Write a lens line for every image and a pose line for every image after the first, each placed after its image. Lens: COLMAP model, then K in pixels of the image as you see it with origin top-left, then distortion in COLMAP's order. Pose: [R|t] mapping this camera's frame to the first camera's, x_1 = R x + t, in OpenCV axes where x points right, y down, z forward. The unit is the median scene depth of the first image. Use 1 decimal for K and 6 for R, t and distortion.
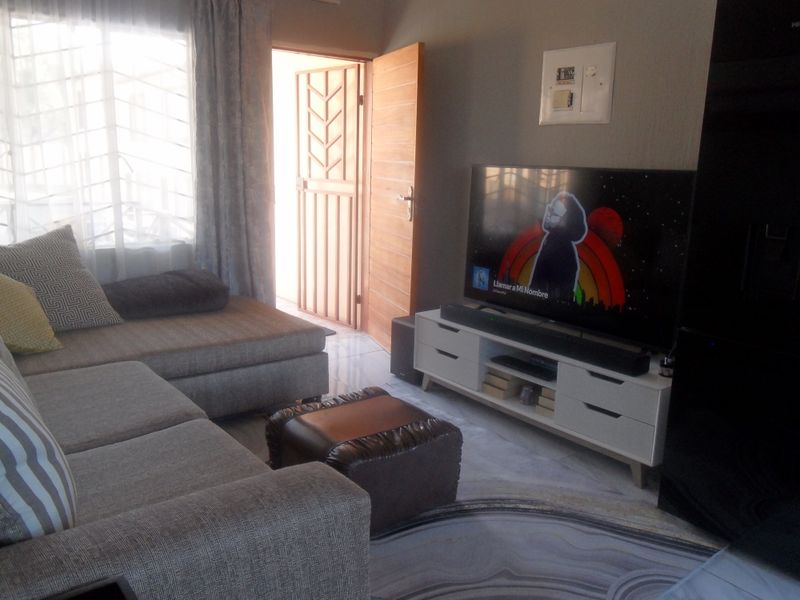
lens RADIAL K [[660.8, 0, 408.0], [0, 660.8, 301.9], [0, 0, 1]] dist [-0.003002, 0.000743]
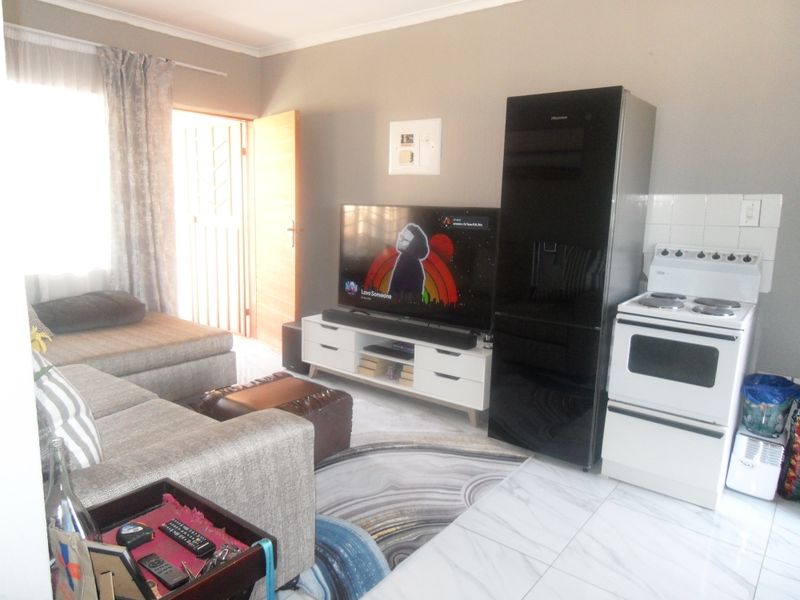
lens RADIAL K [[574.1, 0, 400.0], [0, 574.1, 300.0], [0, 0, 1]] dist [0.001595, -0.001949]
pose [[0.969889, -0.039385, 0.240340, -0.079514], [0.047861, 0.998417, -0.029531, 0.027507], [-0.238796, 0.040145, 0.970240, -0.152797]]
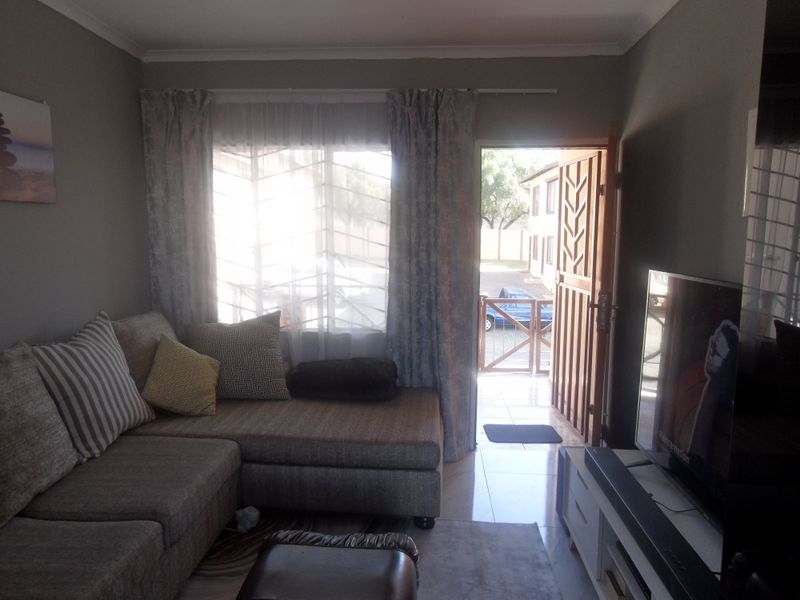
lens RADIAL K [[574.1, 0, 400.0], [0, 574.1, 300.0], [0, 0, 1]] dist [0.001595, -0.001949]
pose [[0.738118, 0.064080, -0.671622, 0.378979], [-0.134230, 0.989526, -0.053108, -0.115550], [0.661184, 0.129351, 0.738989, 0.379853]]
